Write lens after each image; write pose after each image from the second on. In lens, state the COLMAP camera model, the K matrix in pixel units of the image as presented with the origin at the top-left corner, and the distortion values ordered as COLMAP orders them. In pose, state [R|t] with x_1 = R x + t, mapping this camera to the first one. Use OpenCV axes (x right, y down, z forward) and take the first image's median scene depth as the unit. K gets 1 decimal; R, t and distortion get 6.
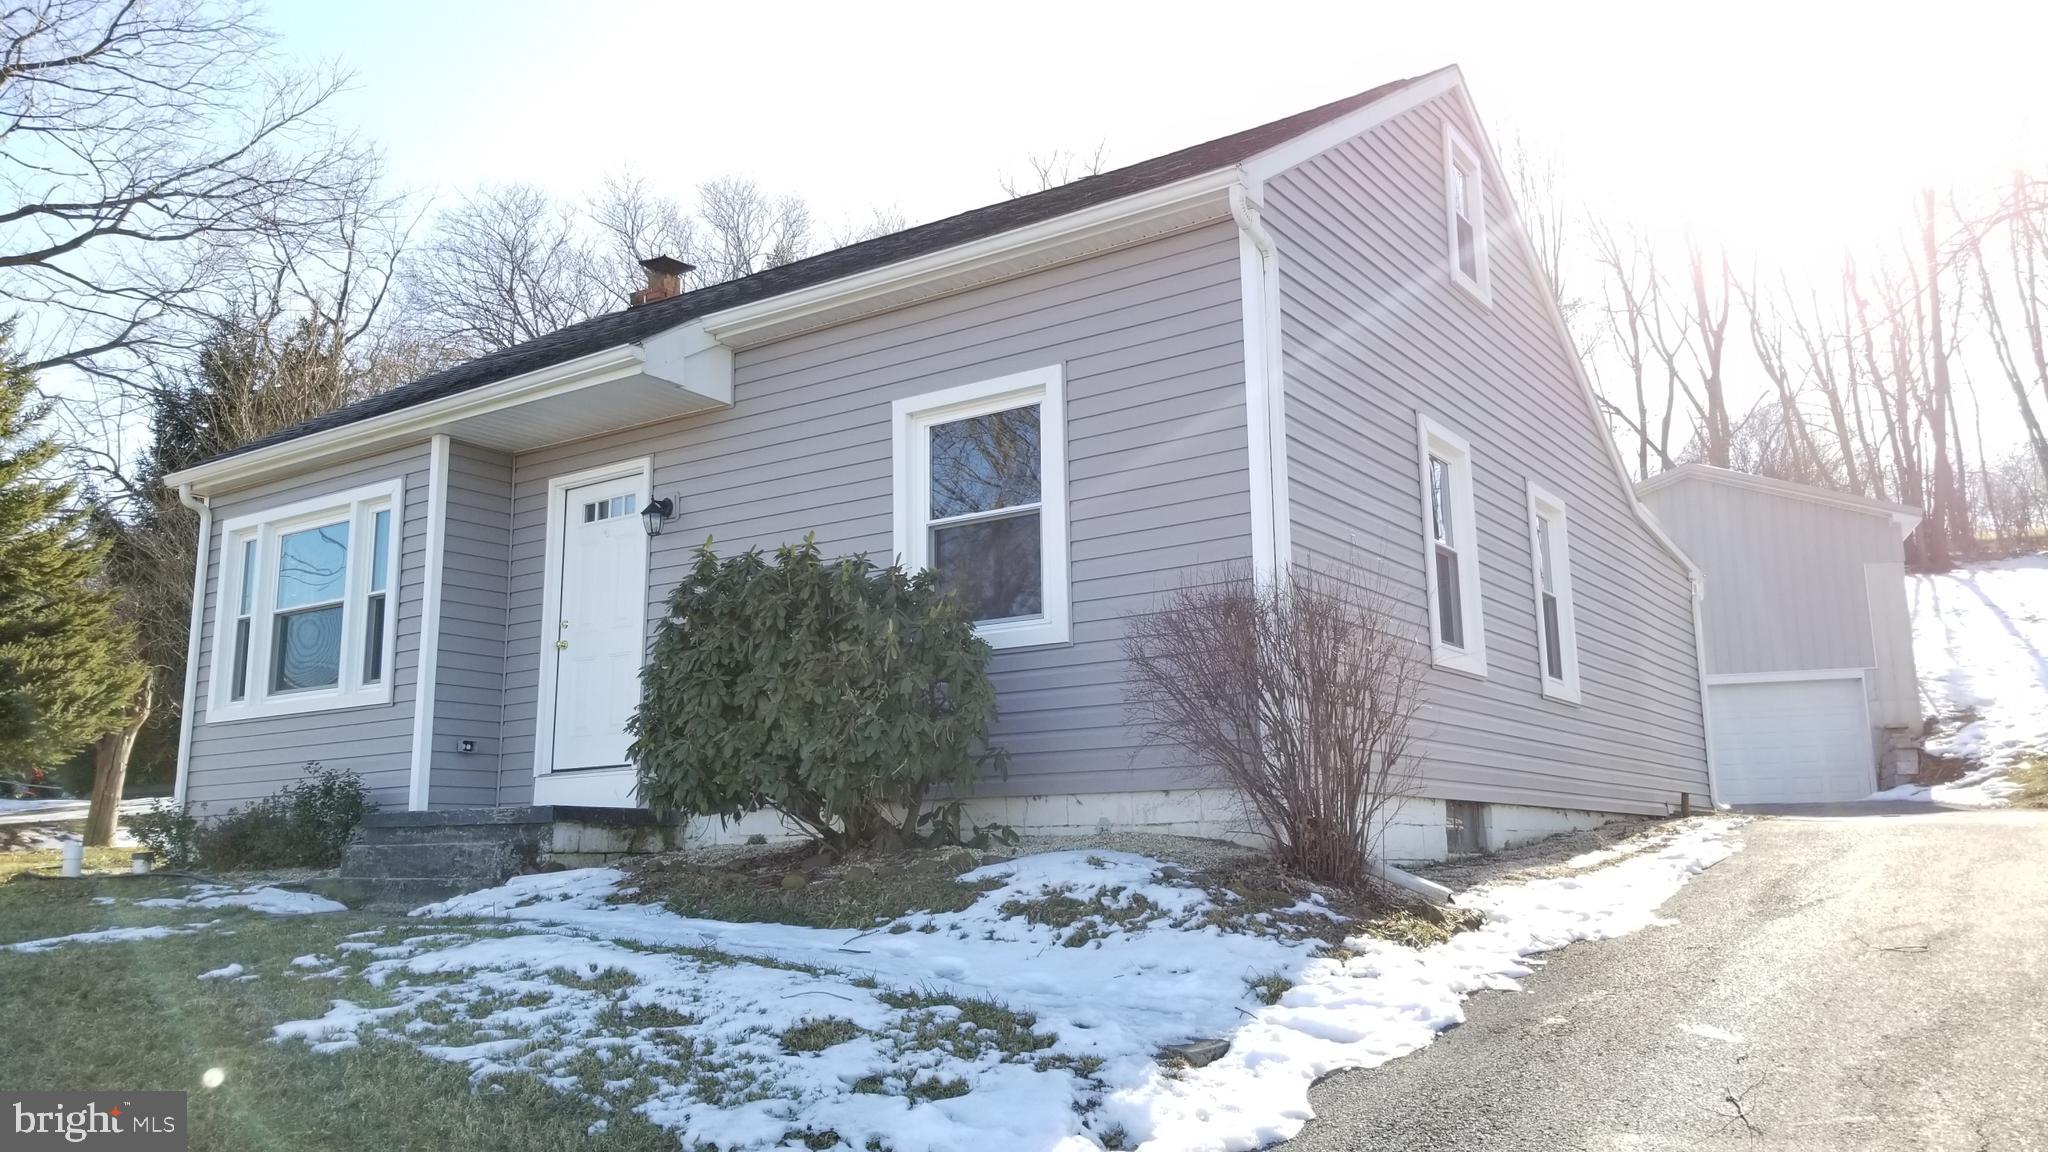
lens RADIAL K [[1572.5, 0, 1020.5], [0, 1572.5, 545.8], [0, 0, 1]] dist [0.109524, -0.194516]
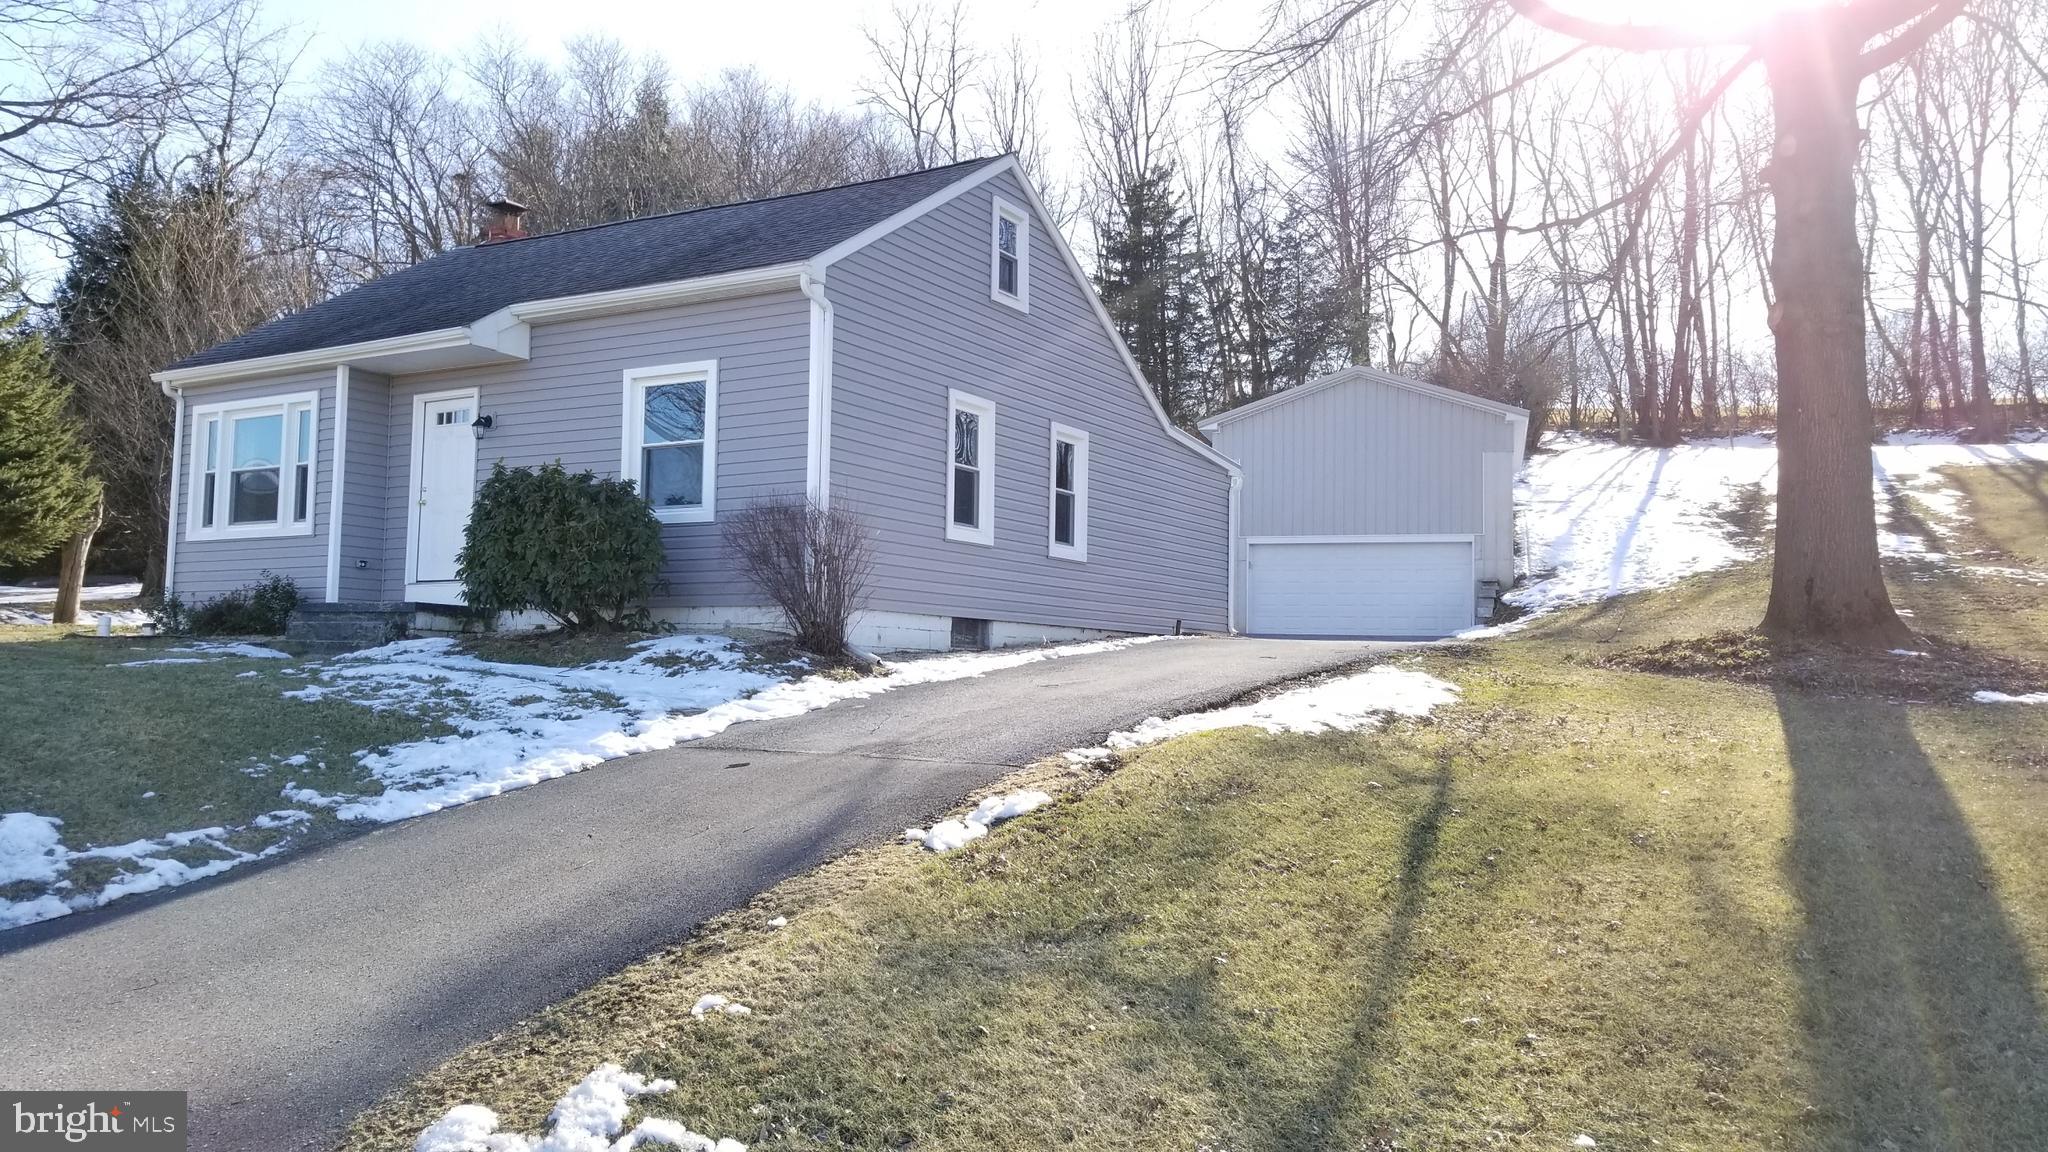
lens RADIAL K [[1568.6, 0, 989.6], [0, 1568.6, 566.3], [0, 0, 1]] dist [0.106723, -0.175952]
pose [[0.997988, 0.036290, 0.051990, 0.235529], [-0.042446, 0.991539, 0.122669, -0.111844], [-0.047099, -0.124629, 0.991085, -0.727199]]
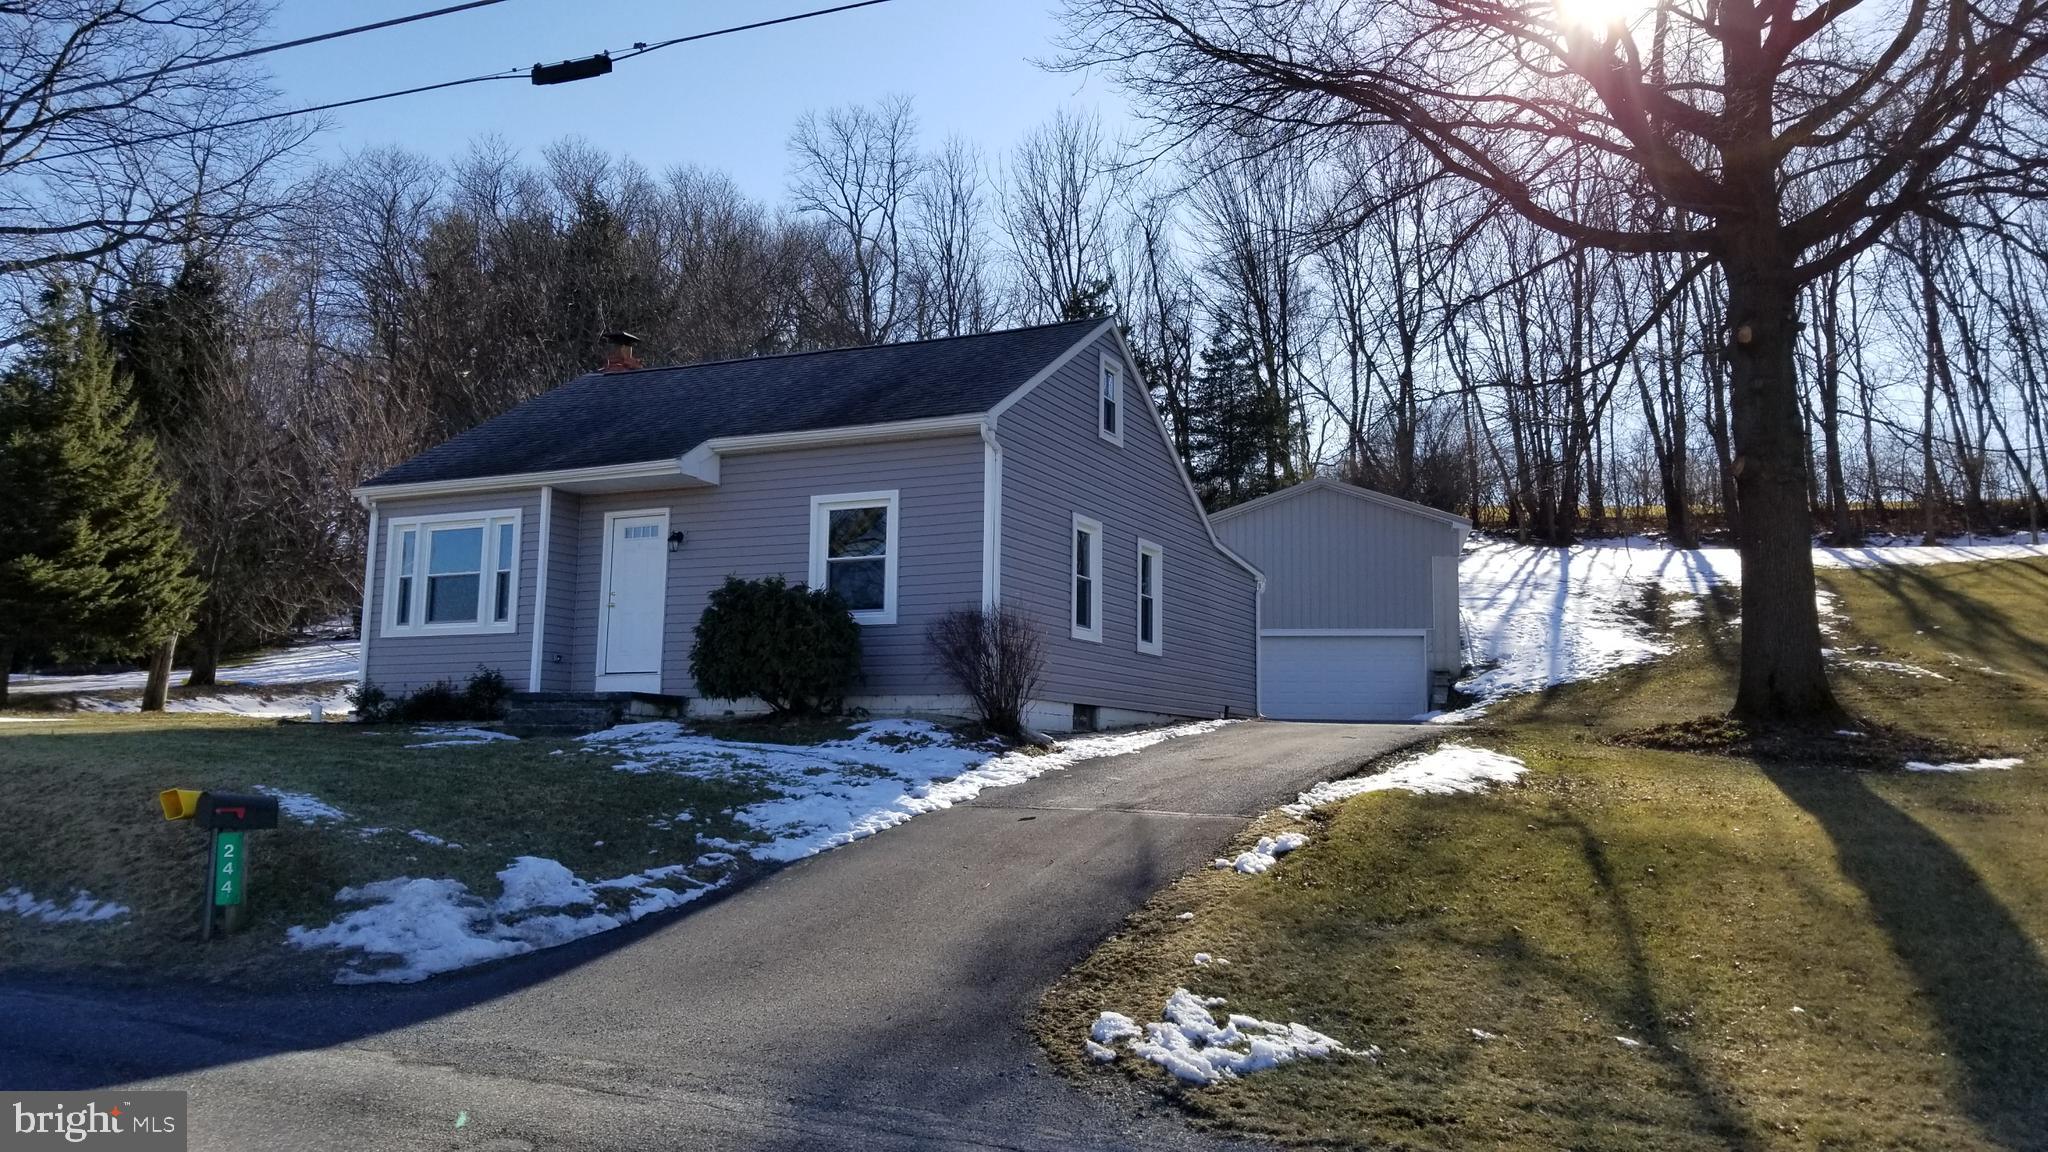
lens RADIAL K [[1572.5, 0, 1020.5], [0, 1572.5, 545.8], [0, 0, 1]] dist [0.109524, -0.194516]
pose [[0.988734, 0.048301, 0.141676, -0.102733], [-0.056100, 0.997092, 0.051577, -0.152993], [-0.138773, -0.058944, 0.988568, -1.050688]]
